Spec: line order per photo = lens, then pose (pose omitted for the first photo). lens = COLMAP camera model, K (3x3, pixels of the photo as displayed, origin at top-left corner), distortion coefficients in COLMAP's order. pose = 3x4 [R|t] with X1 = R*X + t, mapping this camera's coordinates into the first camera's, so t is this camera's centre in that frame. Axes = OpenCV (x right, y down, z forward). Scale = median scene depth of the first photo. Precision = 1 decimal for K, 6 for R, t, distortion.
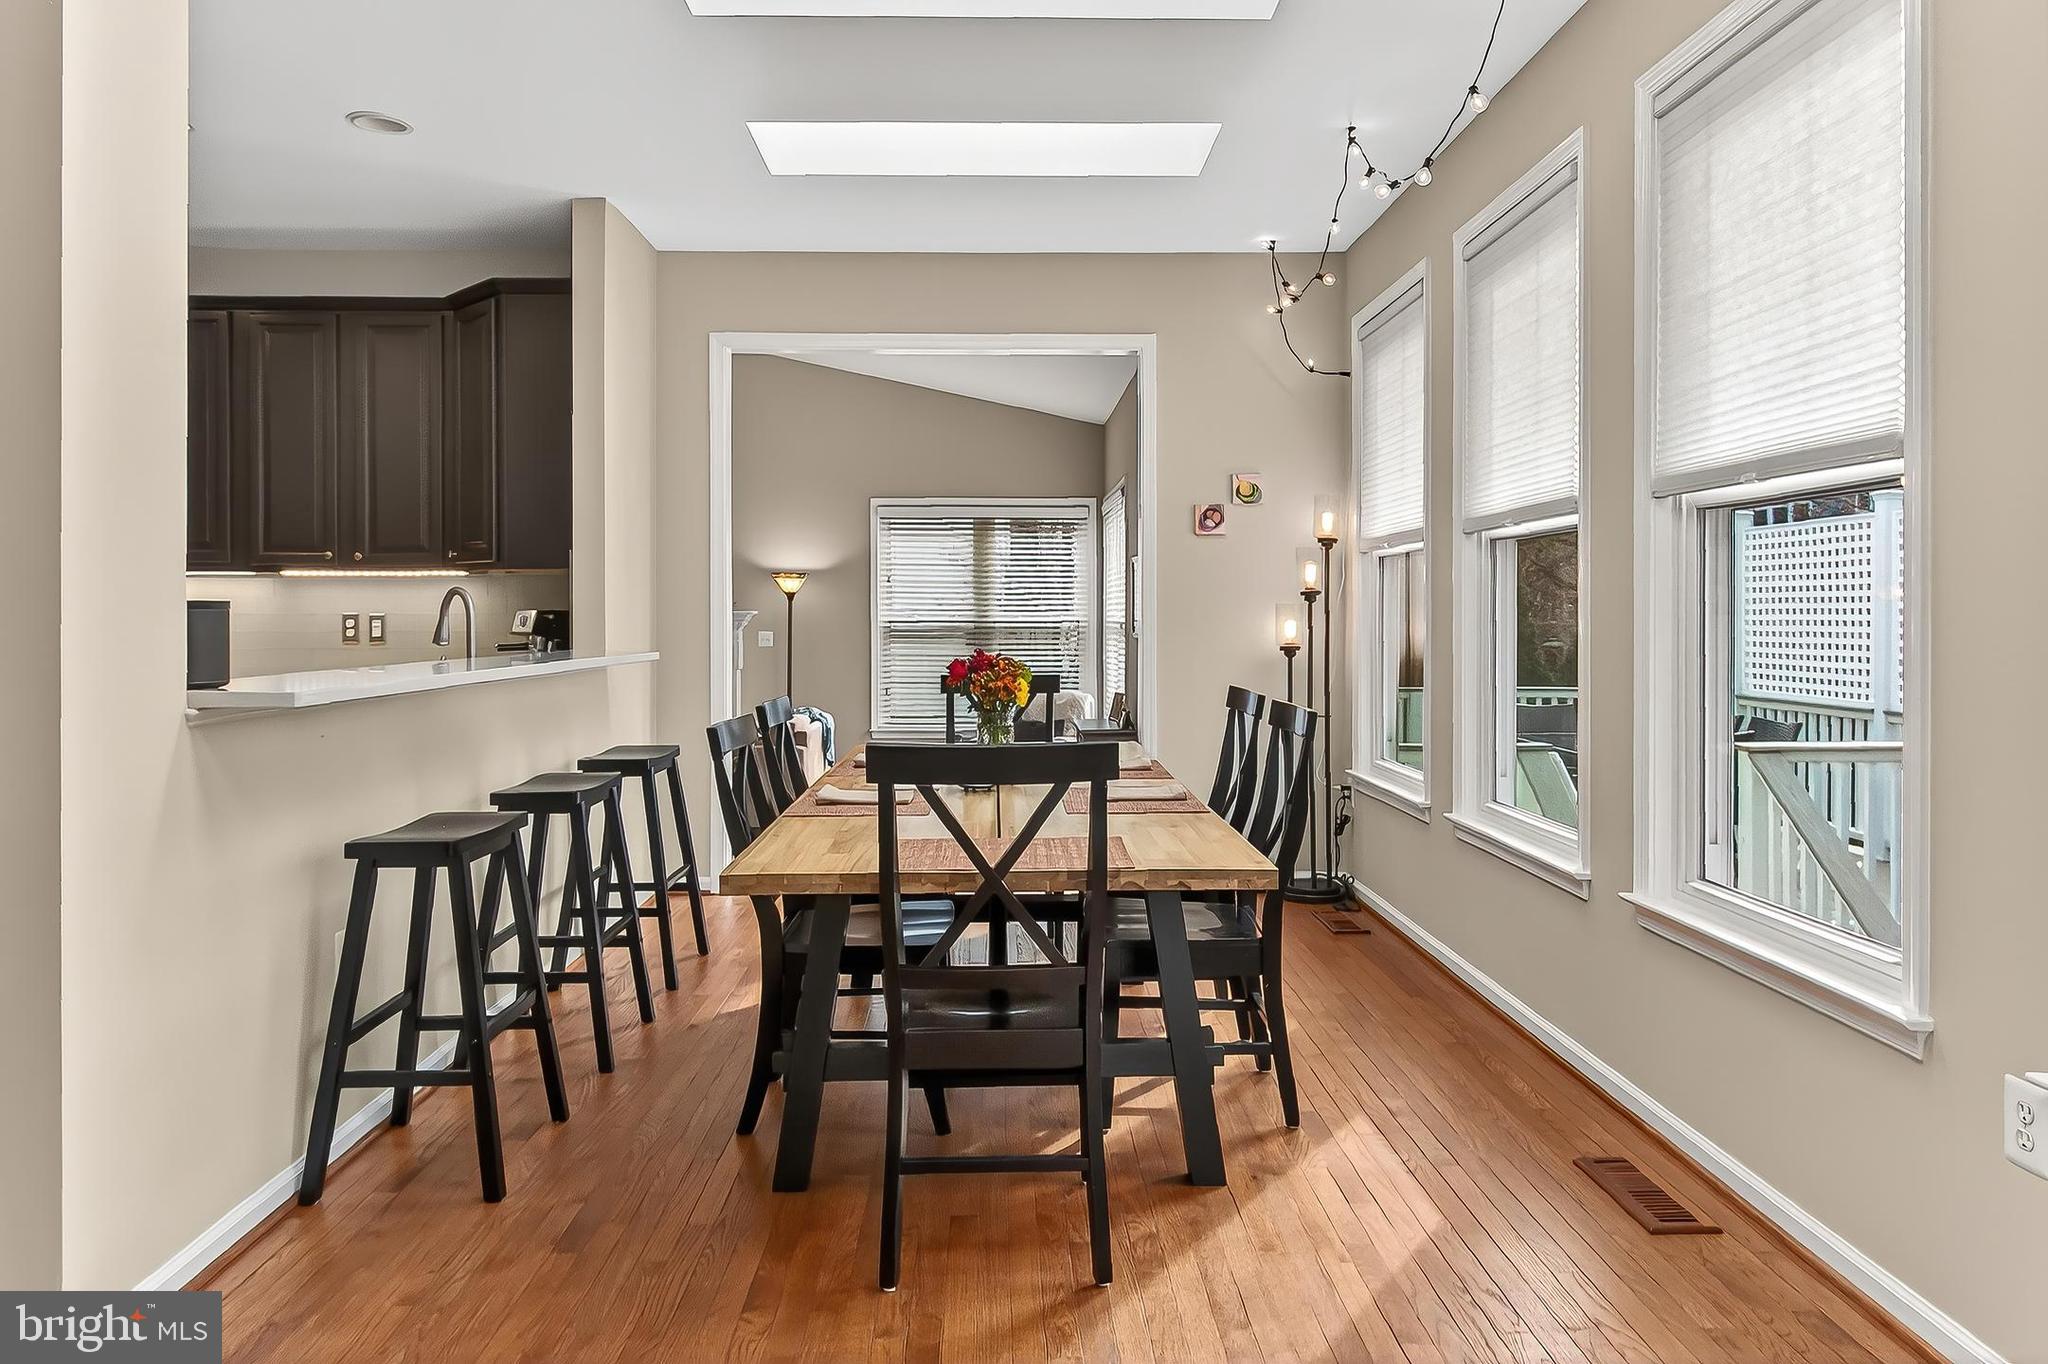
lens RADIAL K [[1319.5, 0, 1032.6], [0, 1319.5, 620.5], [0, 0, 1]] dist [0.000557, -0.001483]
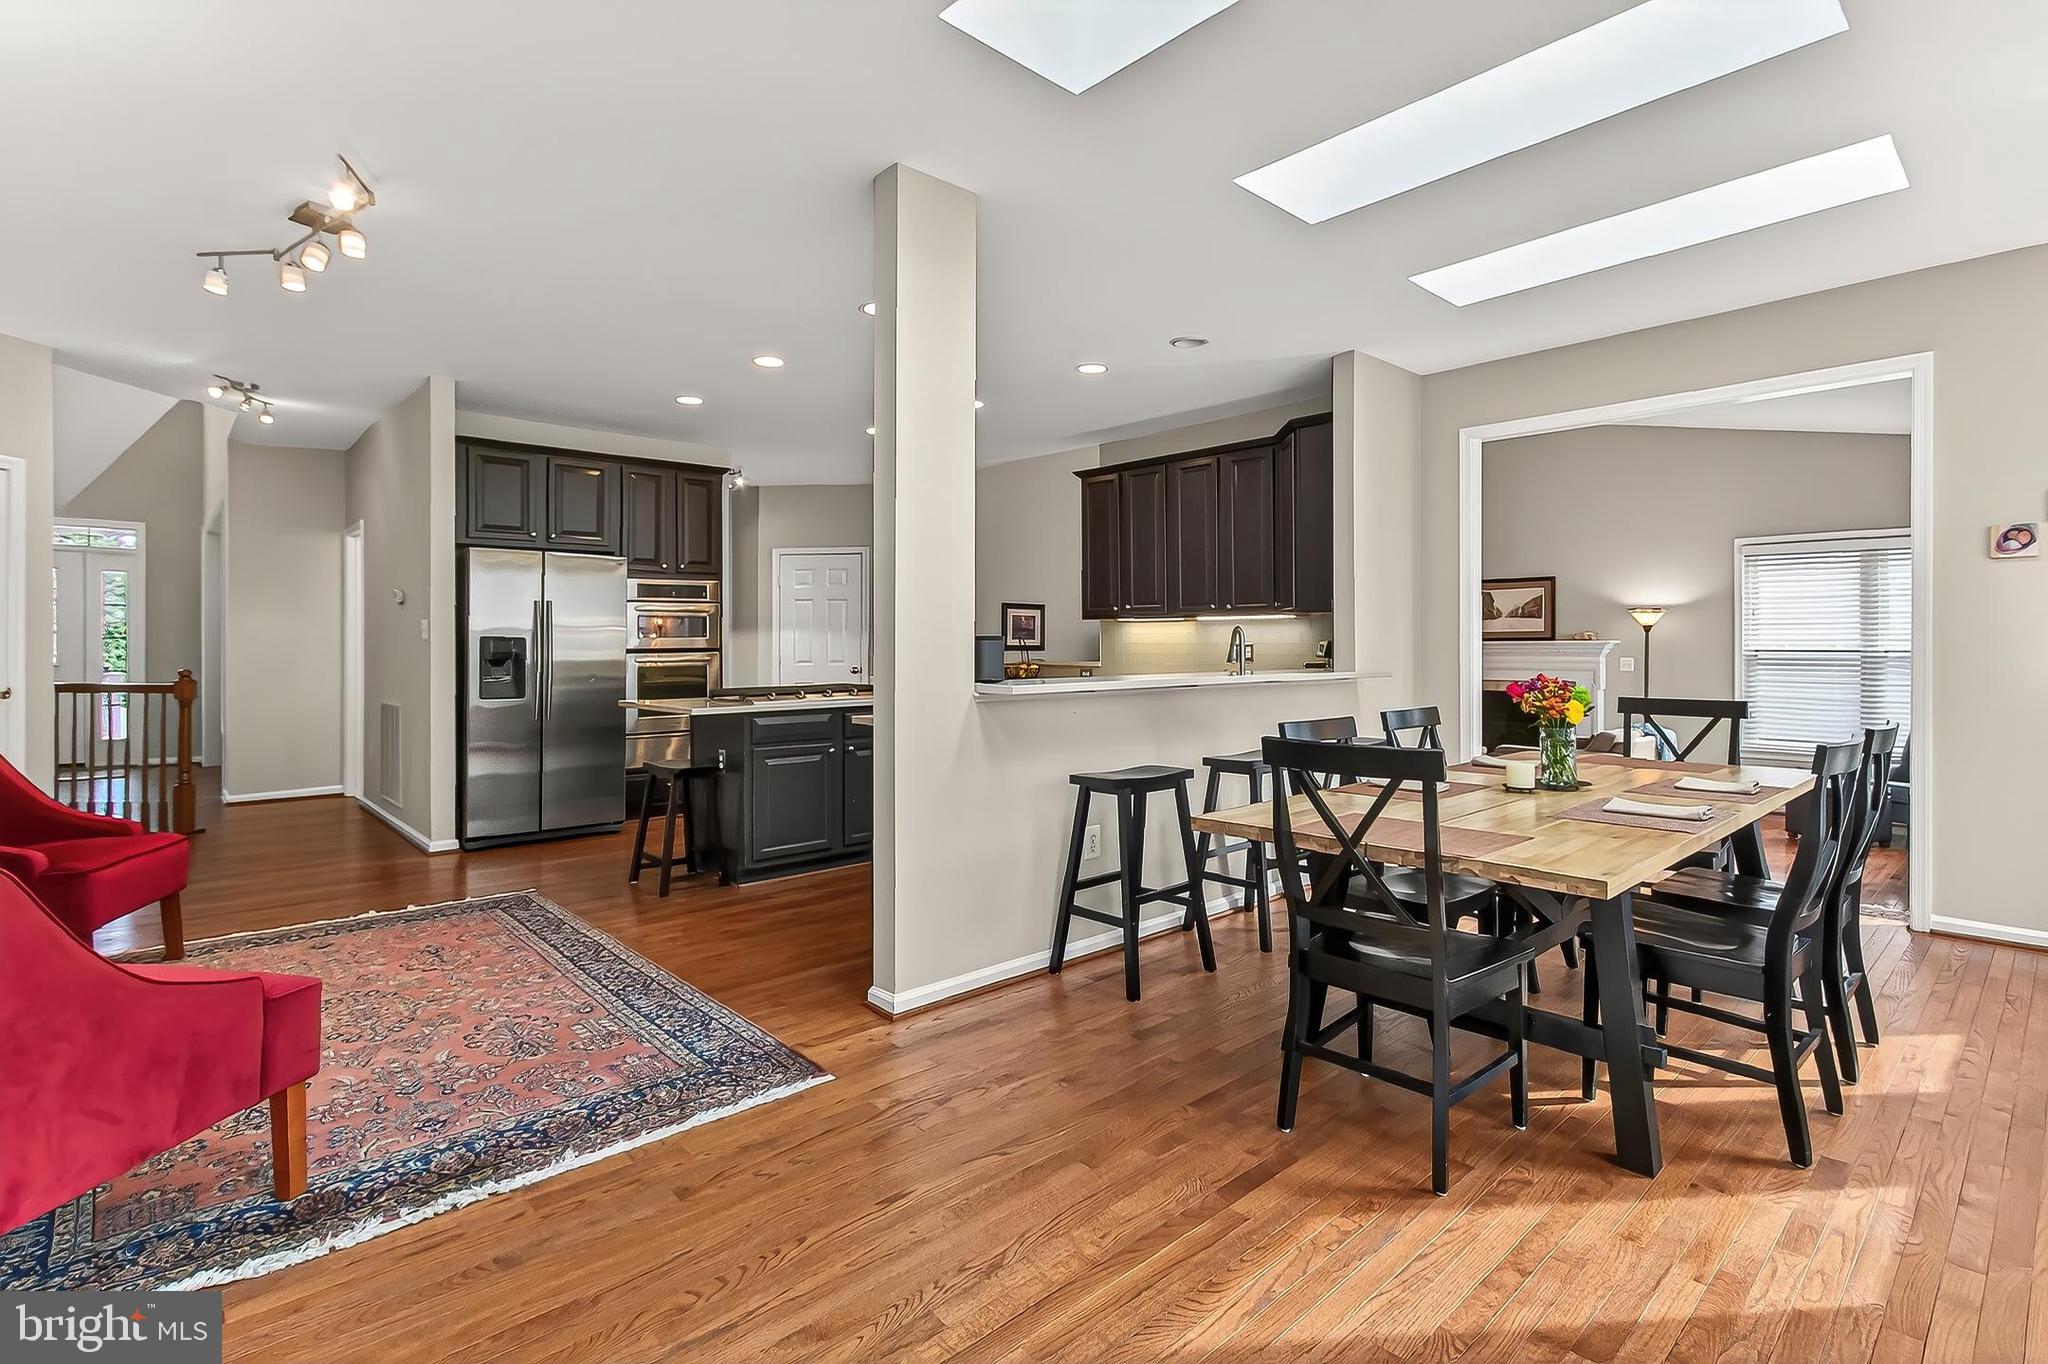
lens RADIAL K [[985.6, 0, 1067.4], [0, 985.6, 645.8], [0, 0, 1]] dist [-0.001513, 0.001675]
pose [[0.663422, 0.001970, -0.748243, 0.265463], [-0.003015, 0.999995, -0.000041, -0.002068], [0.748239, 0.002283, 0.663425, 0.070106]]
